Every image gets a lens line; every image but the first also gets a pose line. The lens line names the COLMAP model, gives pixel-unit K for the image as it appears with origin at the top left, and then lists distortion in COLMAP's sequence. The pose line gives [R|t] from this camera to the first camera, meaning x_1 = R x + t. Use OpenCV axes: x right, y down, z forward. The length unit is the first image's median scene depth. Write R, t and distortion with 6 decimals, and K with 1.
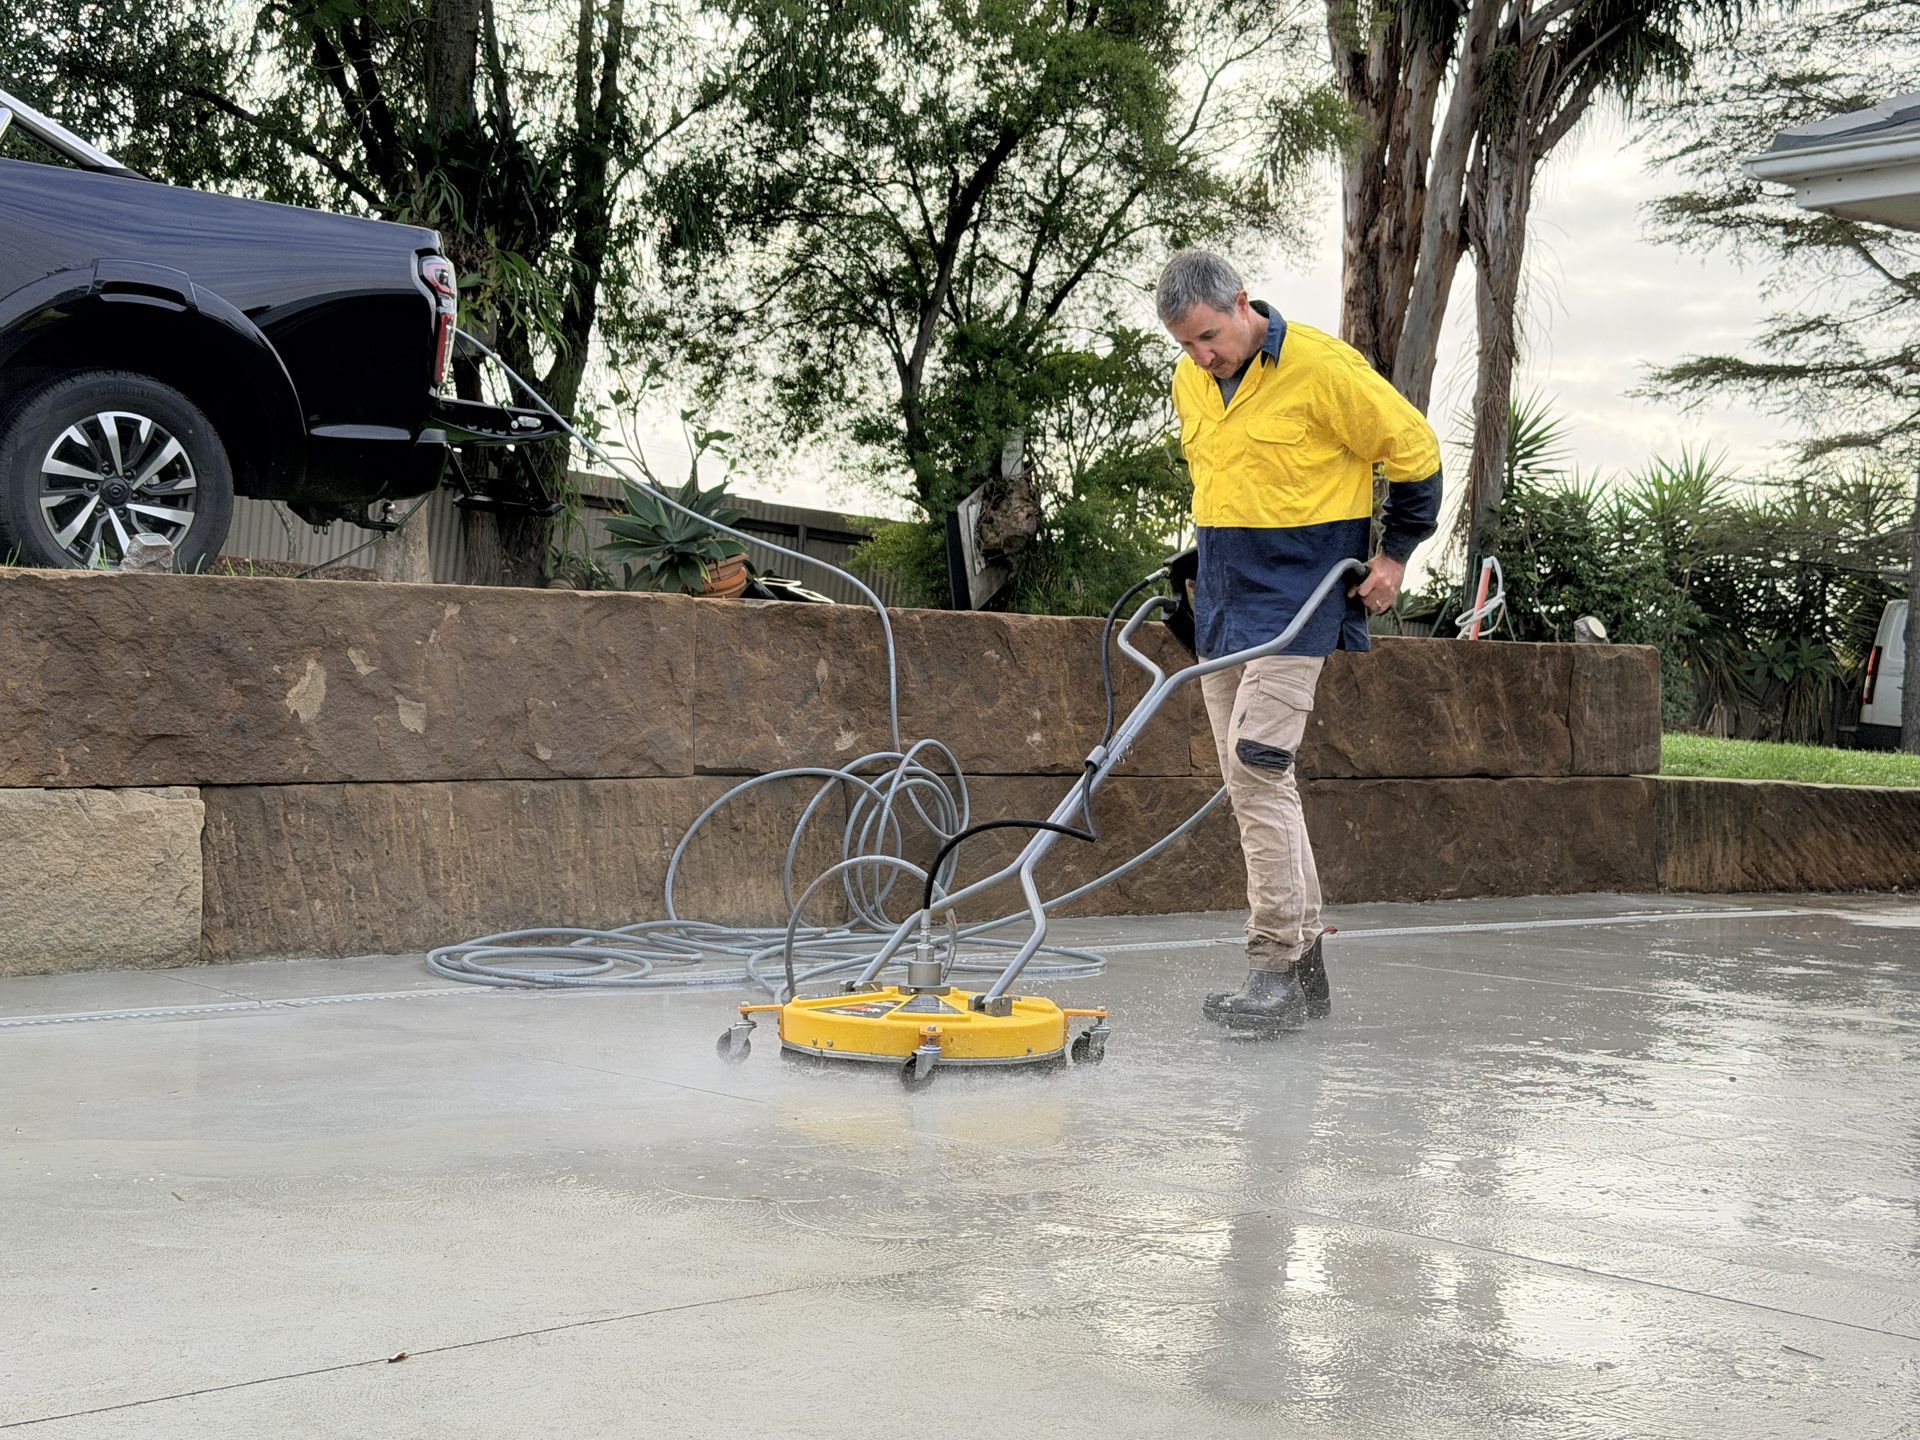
lens RADIAL K [[2781.0, 0, 969.0], [0, 2781.0, 706.6], [0, 0, 1]] dist [0.123600, 0.000000]
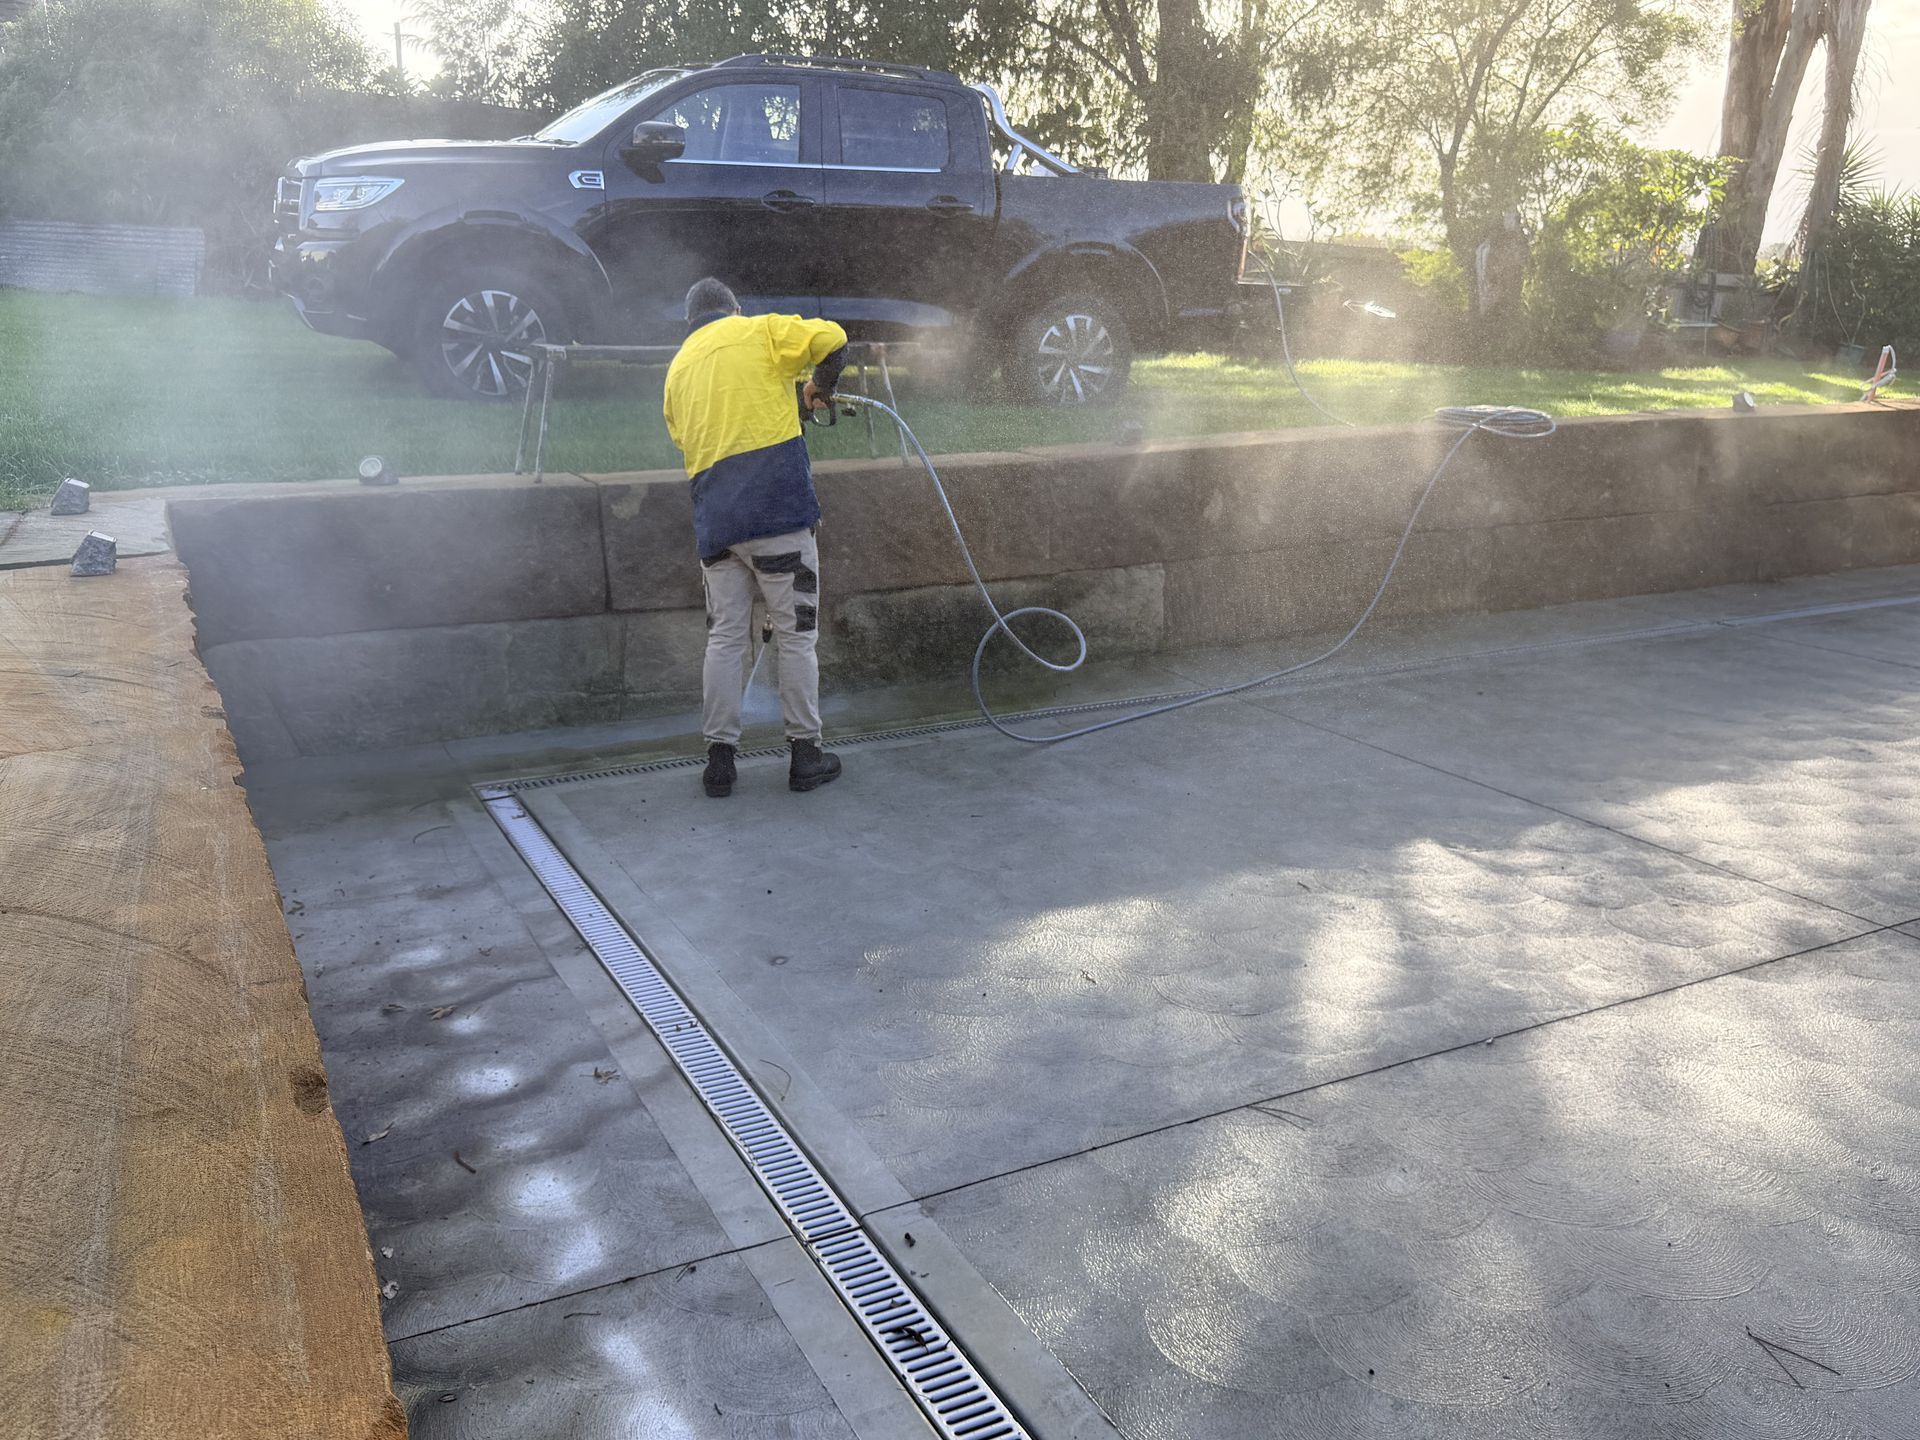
lens RADIAL K [[1623.2, 0, 962.0], [0, 1623.2, 704.9], [0, 0, 1]] dist [0.069542, -0.095299]
pose [[0.966803, 0.037299, -0.252784, -0.082949], [0.024408, 0.971284, 0.236669, -0.096284], [0.254353, -0.234982, 0.938130, -0.065162]]
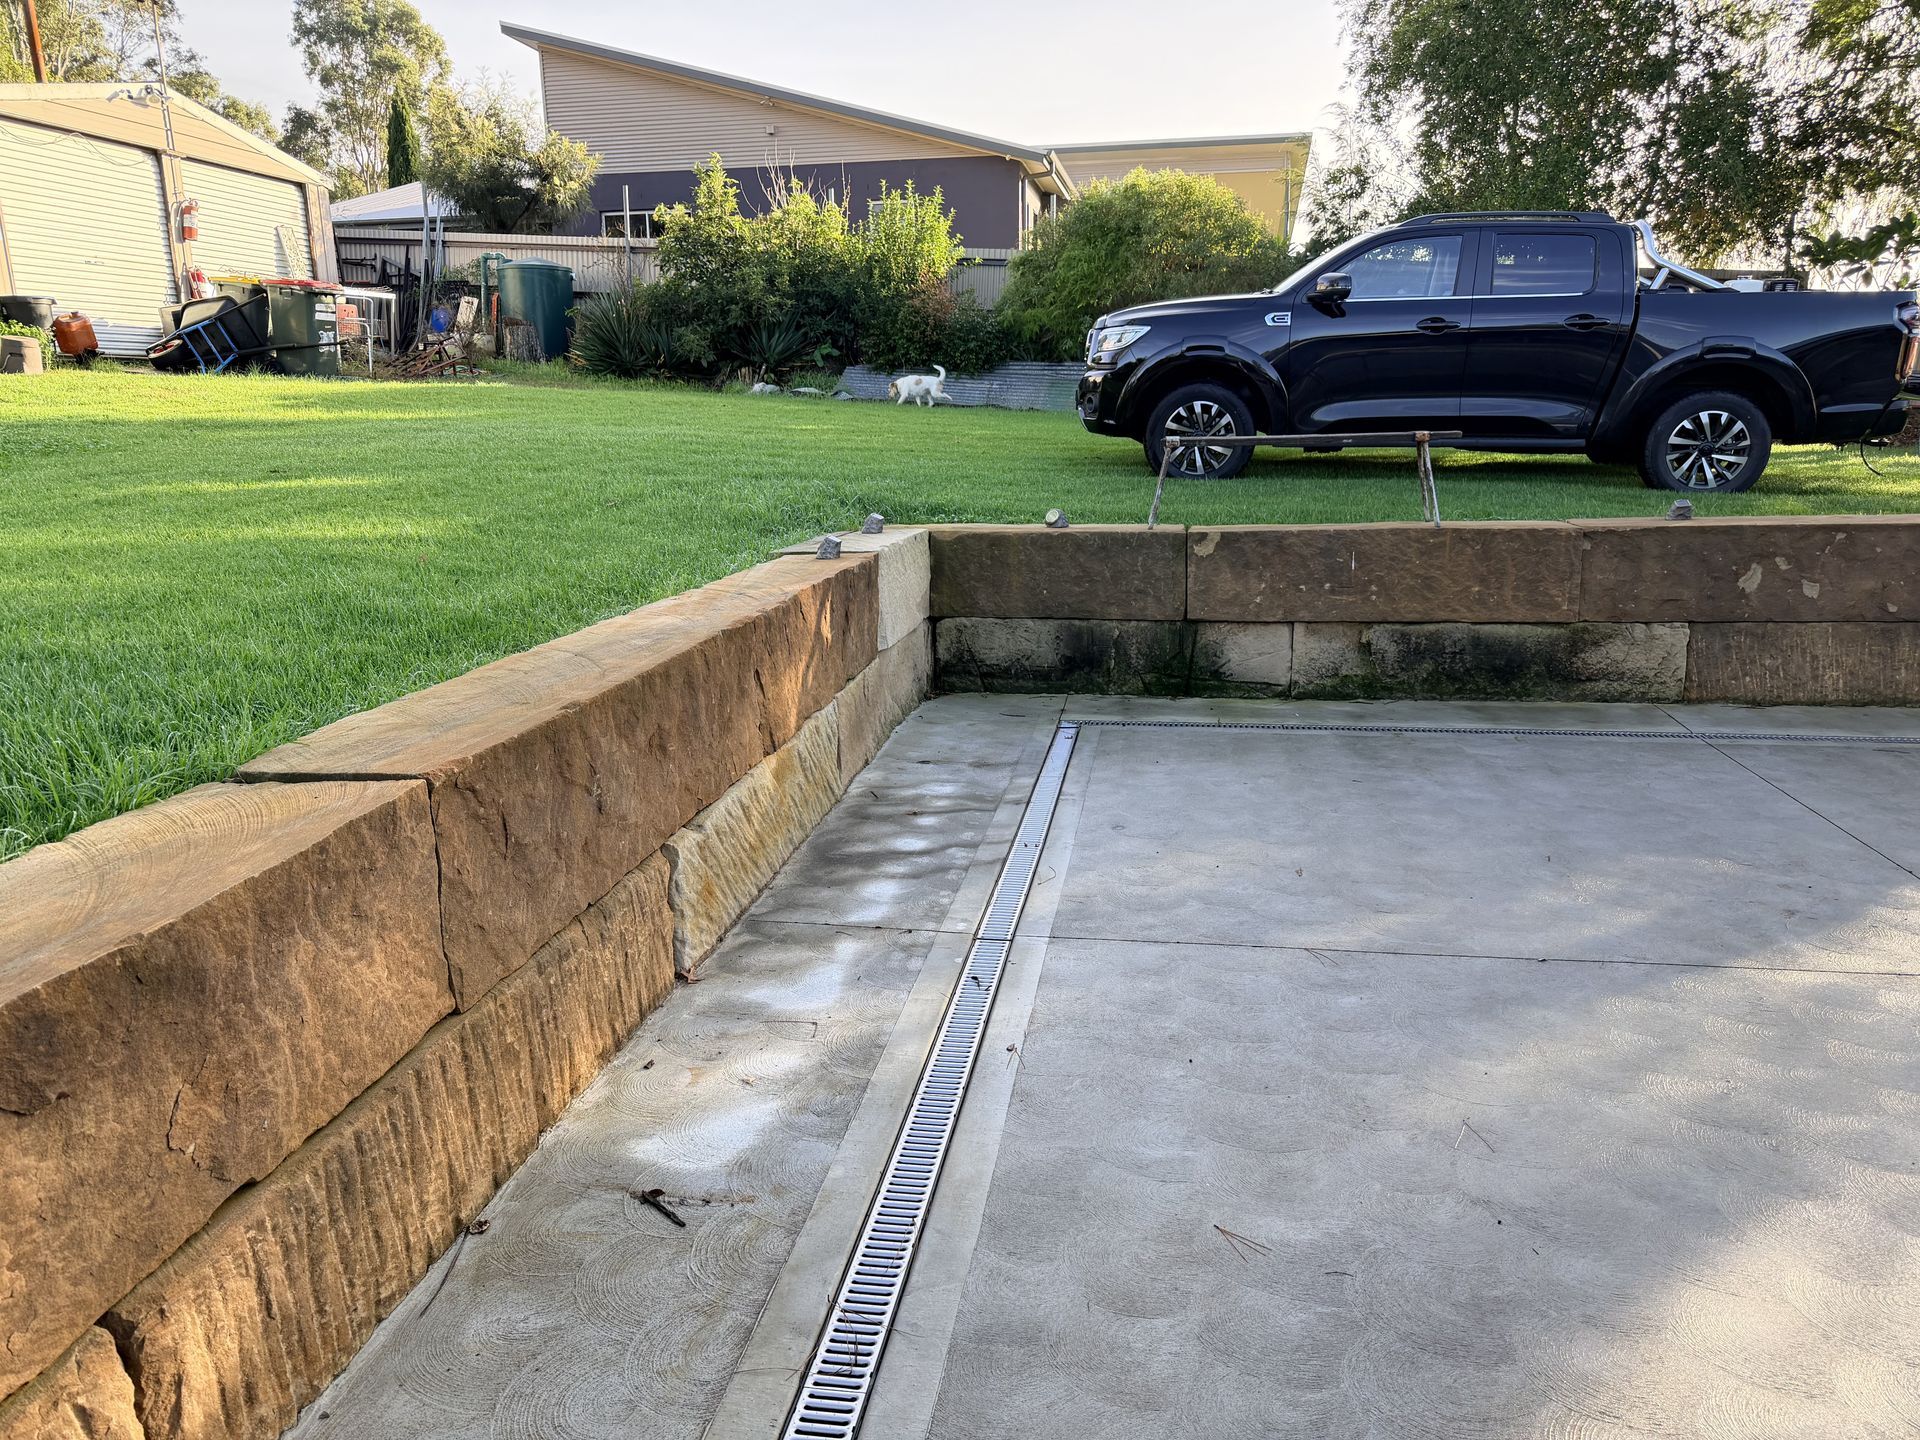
lens RADIAL K [[1344.5, 0, 940.0], [0, 1344.5, 728.4], [0, 0, 1]] dist [0.051093, -0.066763]
pose [[0.624263, 0.142061, -0.768189, 0.125548], [0.029632, 0.978313, 0.204999, -0.084475], [0.780652, -0.150736, 0.606515, -0.073753]]
